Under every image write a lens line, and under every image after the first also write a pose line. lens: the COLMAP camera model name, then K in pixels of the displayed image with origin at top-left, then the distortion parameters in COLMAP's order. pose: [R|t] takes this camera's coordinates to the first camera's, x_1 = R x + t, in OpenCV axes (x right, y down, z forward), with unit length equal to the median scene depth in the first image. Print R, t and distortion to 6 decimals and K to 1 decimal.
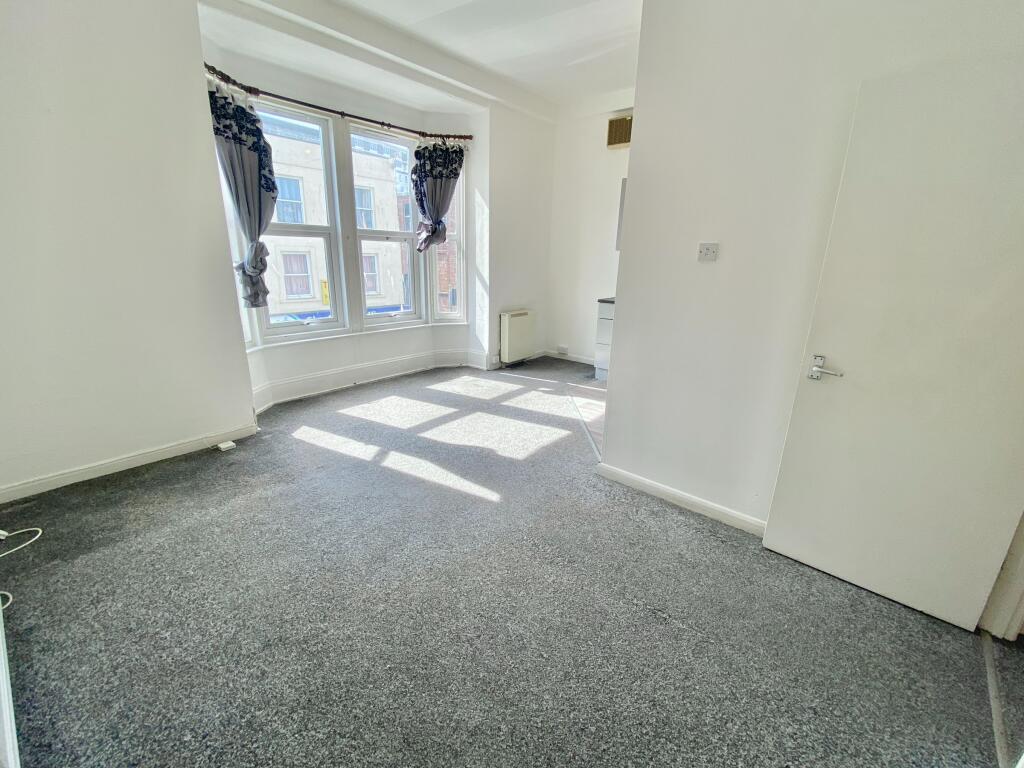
lens RADIAL K [[437.5, 0, 512.4], [0, 437.5, 380.3], [0, 0, 1]] dist [0.016710, -0.020675]
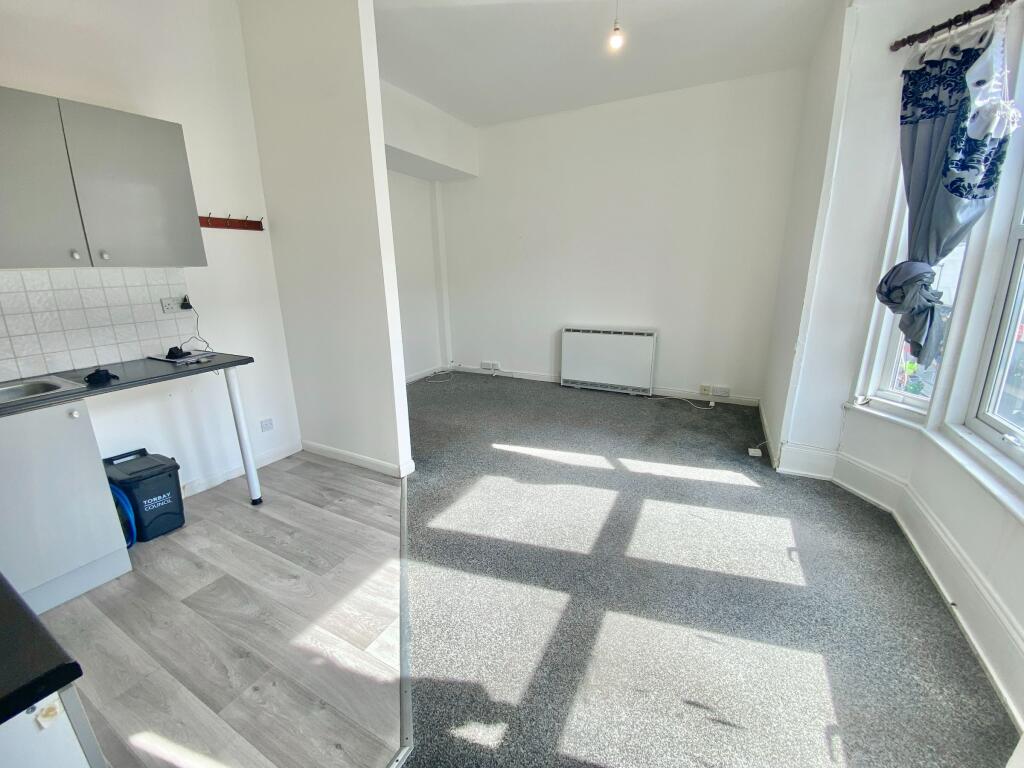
lens RADIAL K [[413.0, 0, 512.0], [0, 413.0, 384.0], [0, 0, 1]] dist [0.020472, -0.021872]
pose [[-0.974596, 0.047241, -0.218933, 0.131796], [-0.072321, 0.858764, 0.507242, -0.403343], [0.211974, 0.510190, -0.833531, 1.394194]]
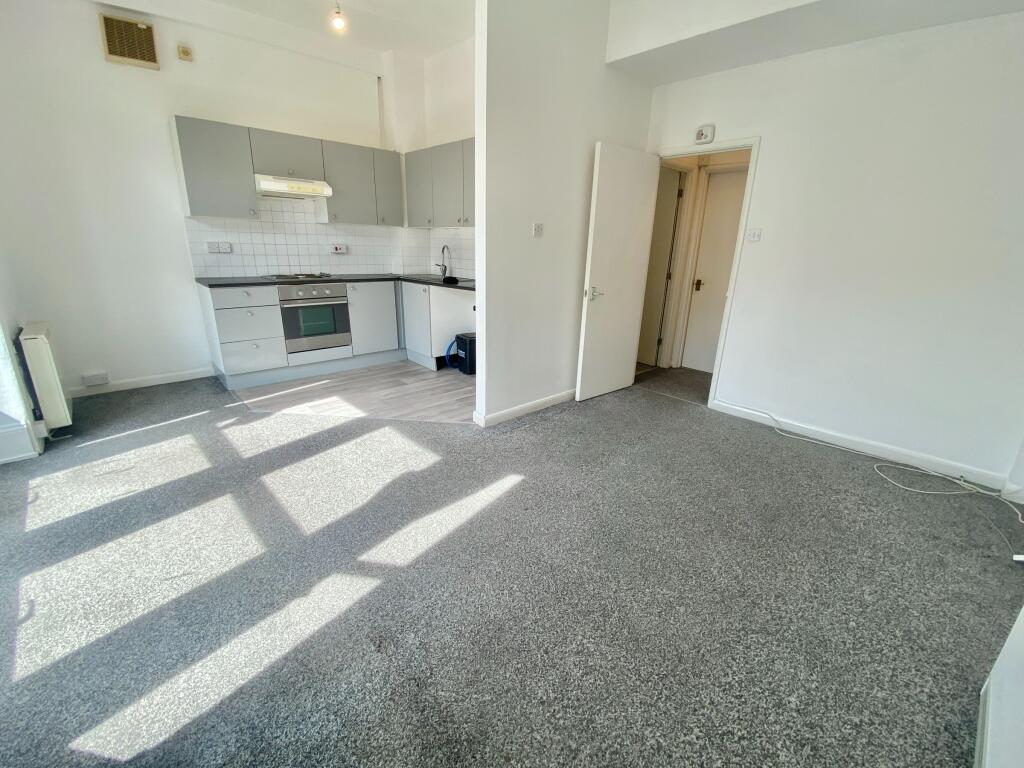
lens RADIAL K [[437.5, 0, 512.4], [0, 437.5, 380.3], [0, 0, 1]] dist [0.016710, -0.020675]
pose [[0.109498, -0.319649, 0.941188, -0.626659], [0.252463, 0.924774, 0.284702, -0.154017], [-0.961391, 0.206440, 0.181961, 0.538595]]
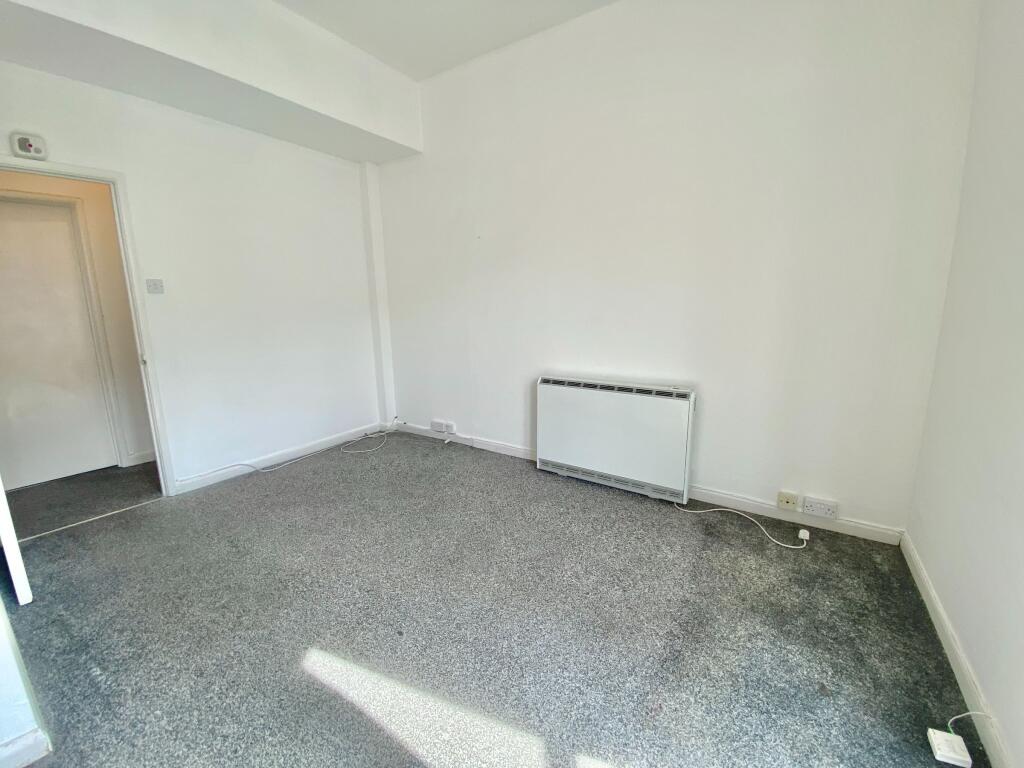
lens RADIAL K [[413.1, 0, 516.2], [0, 413.1, 383.7], [0, 0, 1]] dist [0.000348, -0.015404]
pose [[-0.991347, 0.010153, -0.130874, -0.177244], [-0.050206, 0.891876, 0.449486, -0.247884], [0.121287, 0.452167, -0.883649, 0.948349]]
